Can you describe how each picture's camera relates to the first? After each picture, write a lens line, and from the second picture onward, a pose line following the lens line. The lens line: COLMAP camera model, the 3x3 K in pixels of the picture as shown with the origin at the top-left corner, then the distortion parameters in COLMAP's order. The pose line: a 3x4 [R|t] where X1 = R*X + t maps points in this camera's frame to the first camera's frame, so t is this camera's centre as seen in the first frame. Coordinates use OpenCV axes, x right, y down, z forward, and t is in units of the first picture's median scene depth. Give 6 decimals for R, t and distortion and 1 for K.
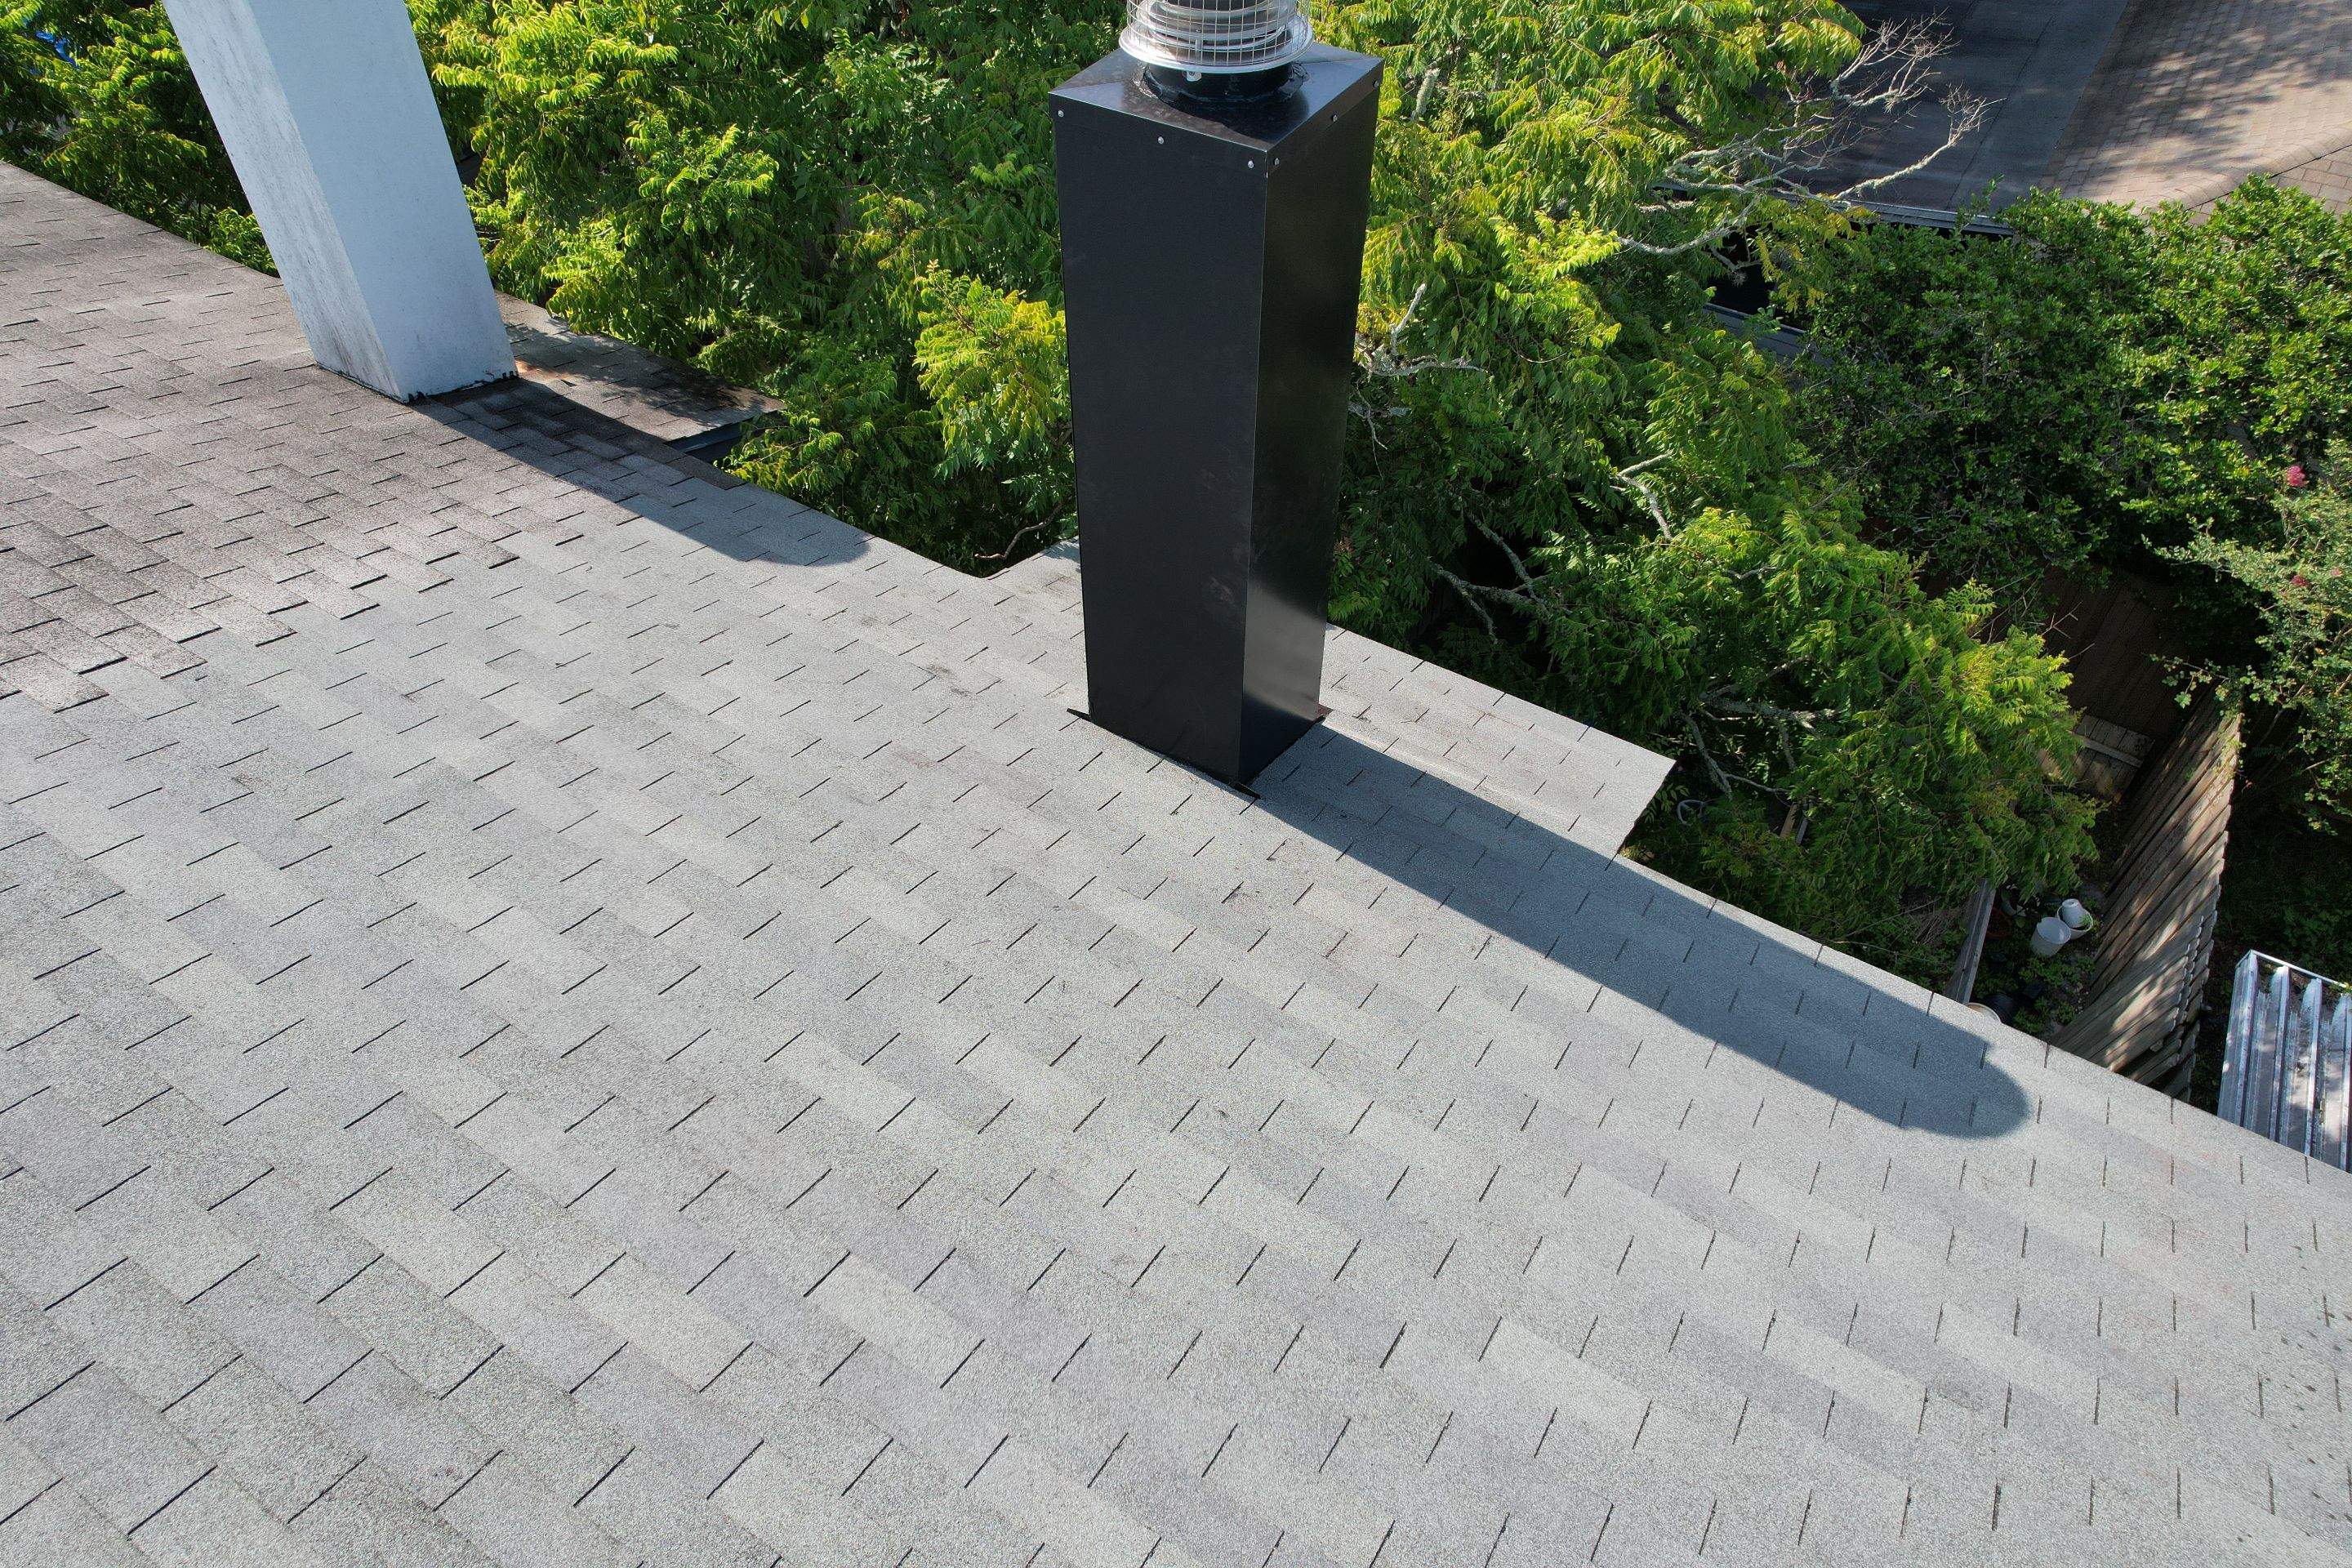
lens RADIAL K [[1466.8, 0, 1176.0], [0, 1466.8, 784.0], [0, 0, 1]] dist [0.000066, 0.001846]
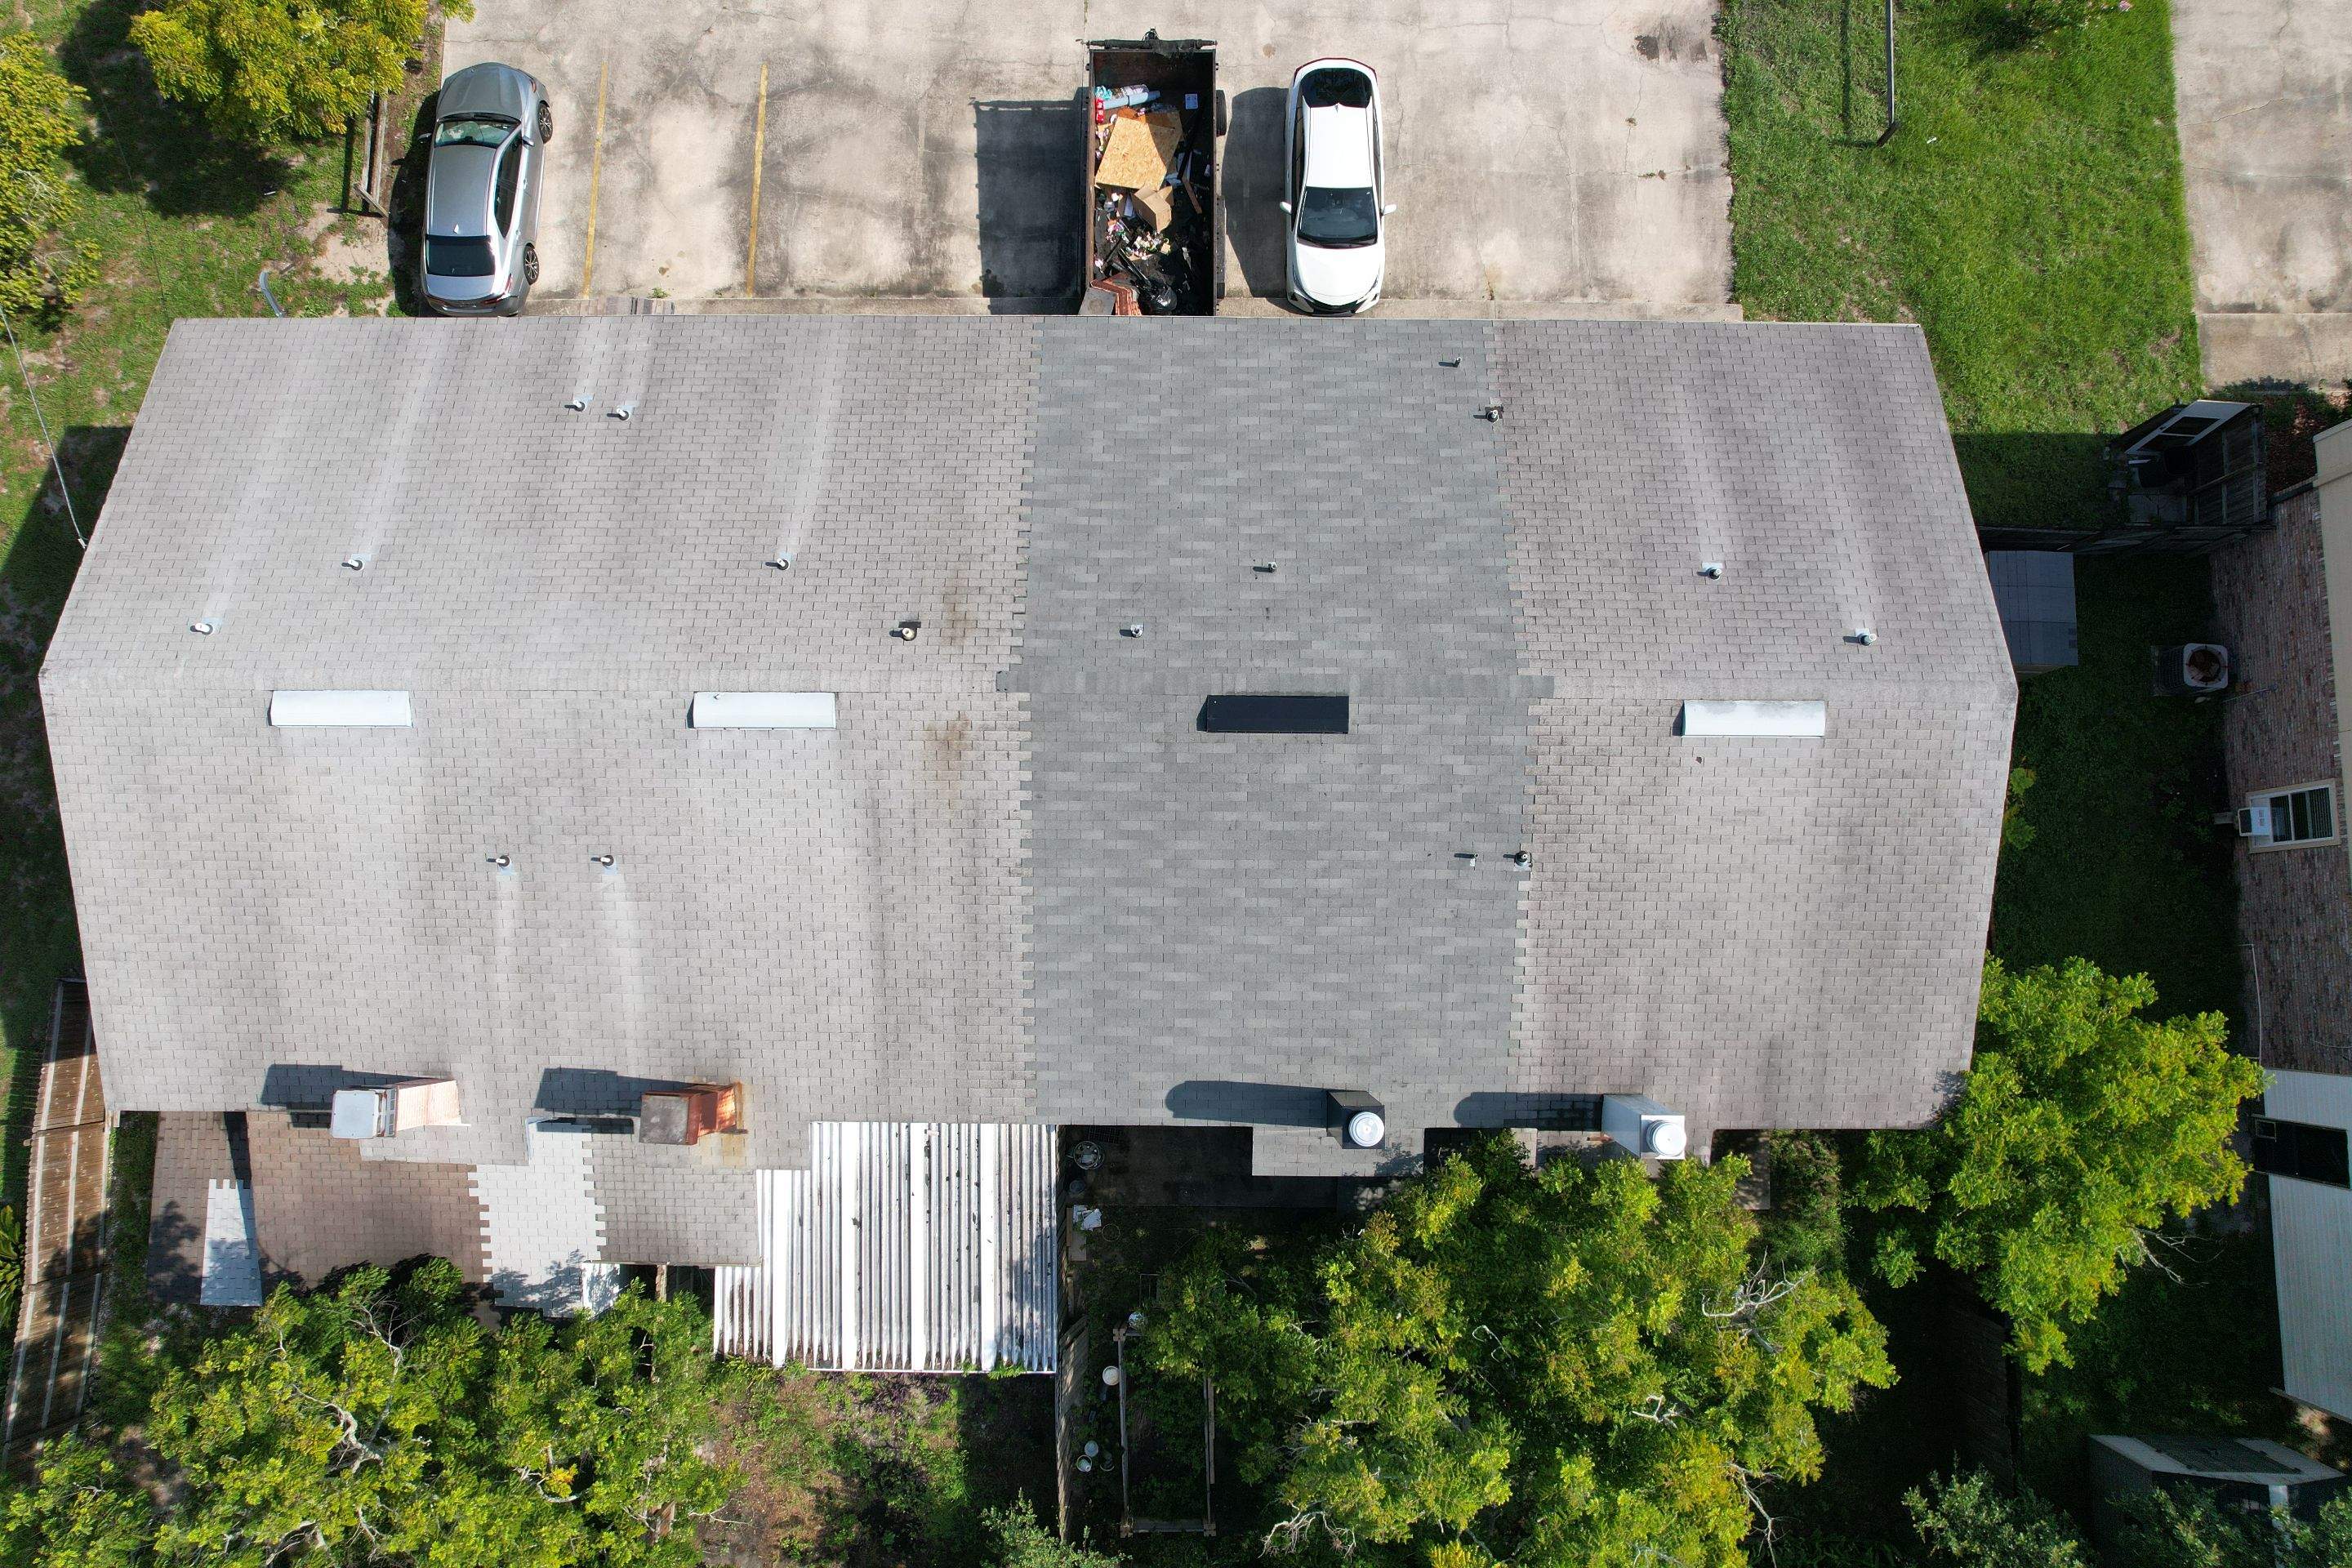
lens RADIAL K [[1466.8, 0, 1176.0], [0, 1466.8, 784.0], [0, 0, 1]] dist [0.000066, 0.001846]
pose [[-0.850949, 0.520983, -0.066804, 0.387742], [-0.390247, -0.541973, 0.744293, -4.206191], [0.351558, 0.659426, 0.664503, -4.433445]]
